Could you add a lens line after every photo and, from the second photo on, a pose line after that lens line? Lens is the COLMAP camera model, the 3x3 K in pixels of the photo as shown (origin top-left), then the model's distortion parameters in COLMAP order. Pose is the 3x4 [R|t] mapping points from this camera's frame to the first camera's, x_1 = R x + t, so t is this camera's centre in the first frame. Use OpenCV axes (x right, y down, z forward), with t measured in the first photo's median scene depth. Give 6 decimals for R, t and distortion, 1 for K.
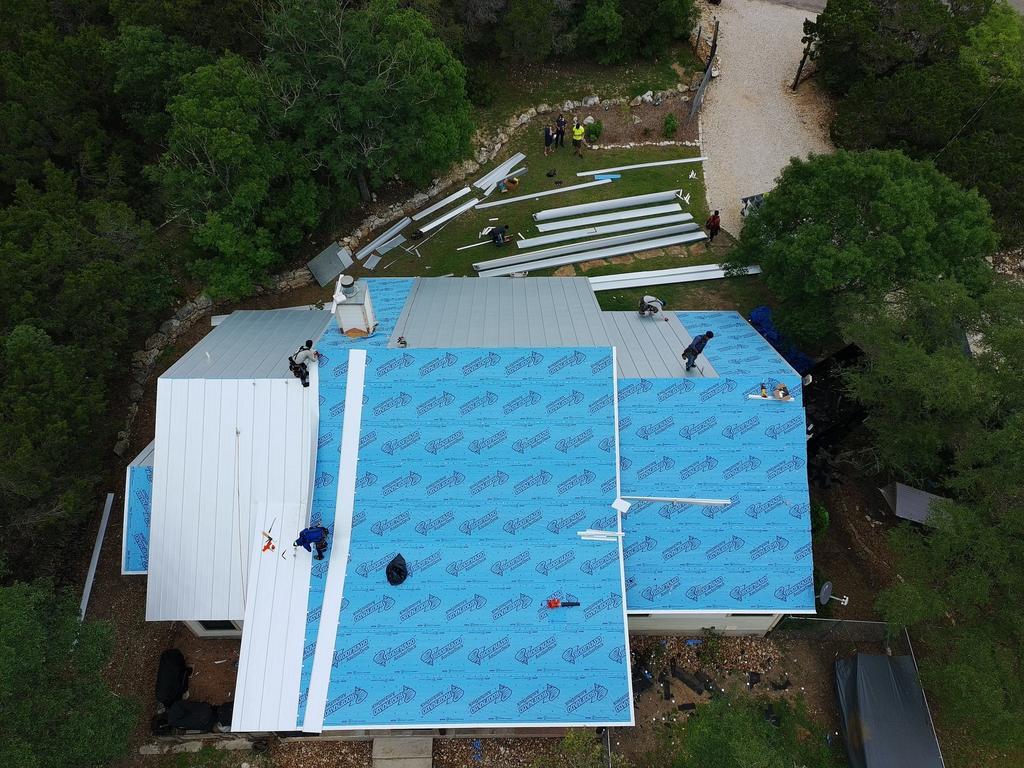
lens RADIAL K [[809.1, 0, 512.0], [0, 809.1, 384.0], [0, 0, 1]] dist [0.002424, 0.001461]
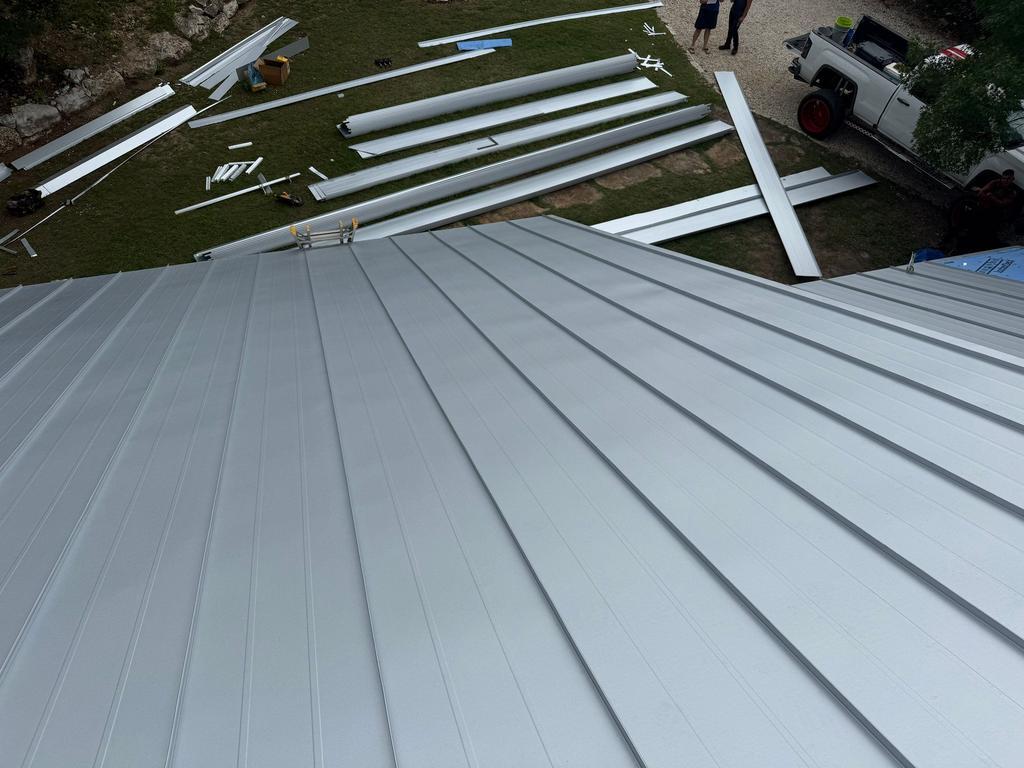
lens RADIAL K [[809.1, 0, 512.0], [0, 809.1, 384.0], [0, 0, 1]] dist [0.002424, 0.001461]
pose [[0.961271, -0.176181, 0.211940, 0.000555], [0.187081, 0.981811, -0.032364, -0.048726], [-0.202383, 0.070760, 0.976747, 0.574635]]
